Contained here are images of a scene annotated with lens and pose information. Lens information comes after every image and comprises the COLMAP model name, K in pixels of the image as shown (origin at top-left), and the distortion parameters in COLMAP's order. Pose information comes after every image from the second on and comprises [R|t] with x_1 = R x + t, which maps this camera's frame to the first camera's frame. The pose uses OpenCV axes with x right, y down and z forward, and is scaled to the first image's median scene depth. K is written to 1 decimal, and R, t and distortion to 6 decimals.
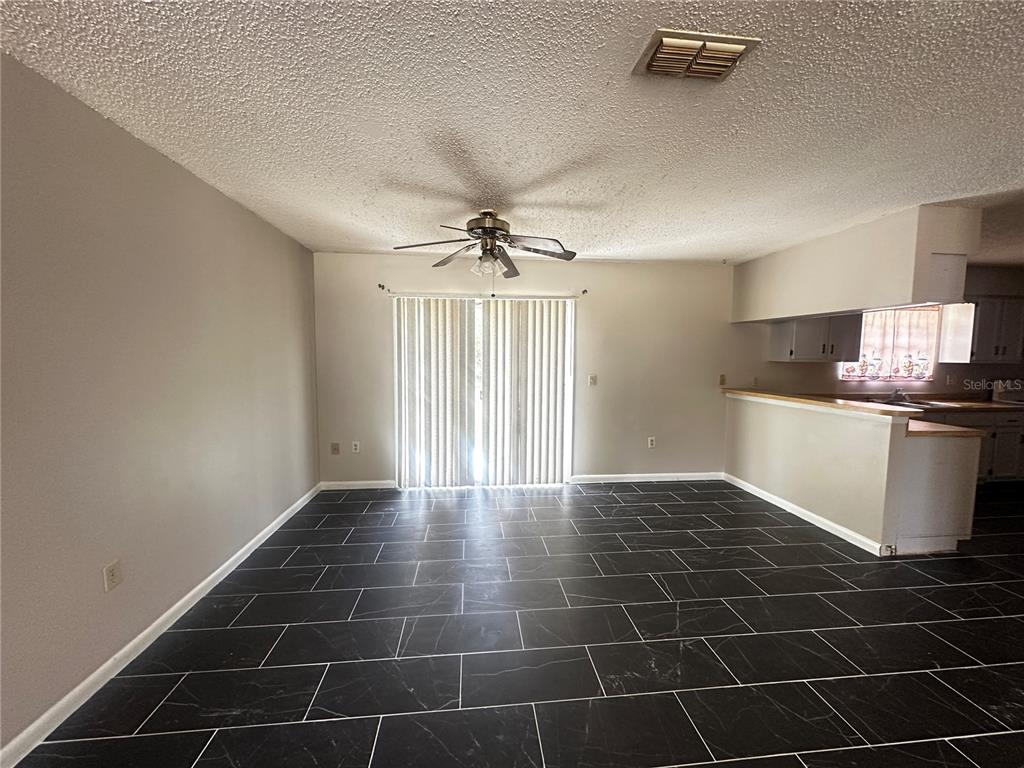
lens RADIAL K [[407.5, 0, 514.6], [0, 407.5, 383.6], [0, 0, 1]] dist [-0.003412, 0.000875]
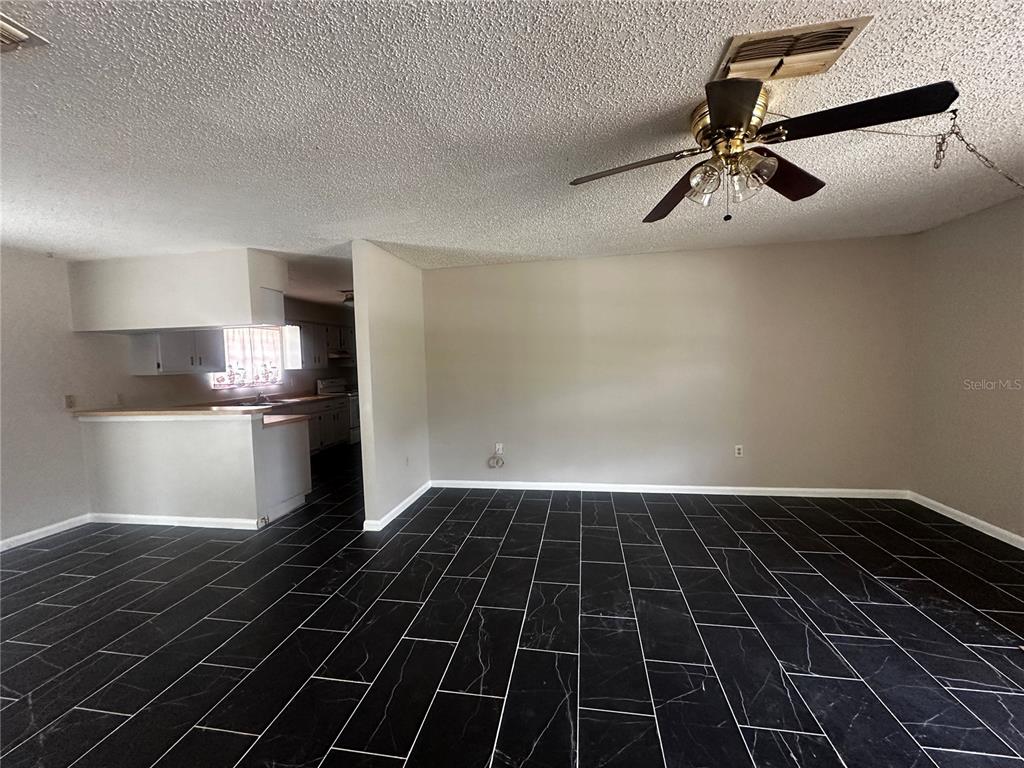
lens RADIAL K [[407.5, 0, 513.0], [0, 407.5, 384.0], [0, 0, 1]] dist [-0.003412, 0.000875]
pose [[0.273196, -0.073433, 0.959151, -0.022503], [0.099883, 0.993858, 0.047640, 0.006080], [-0.956759, 0.082788, 0.278853, -0.076234]]
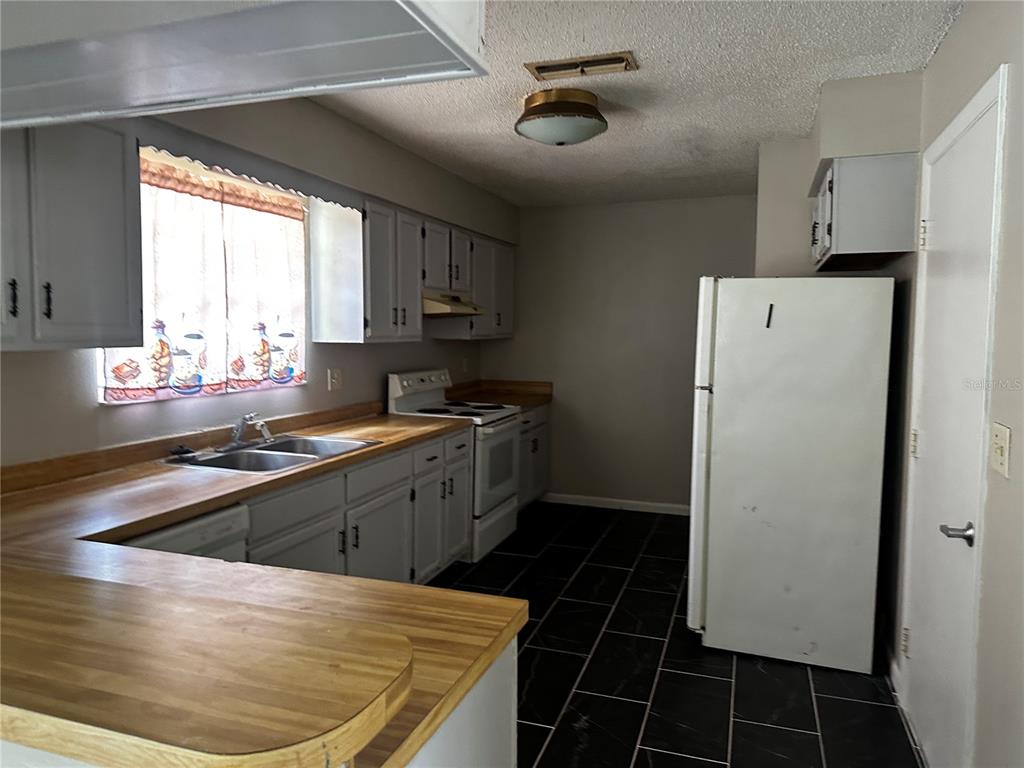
lens RADIAL K [[701.2, 0, 518.6], [0, 701.2, 385.4], [0, 0, 1]] dist [0.001639, -0.004049]
pose [[0.417988, -0.075050, 0.905347, 0.489047], [0.061118, 0.996647, 0.054401, -0.035903], [-0.906394, 0.032595, 0.421173, 0.525595]]
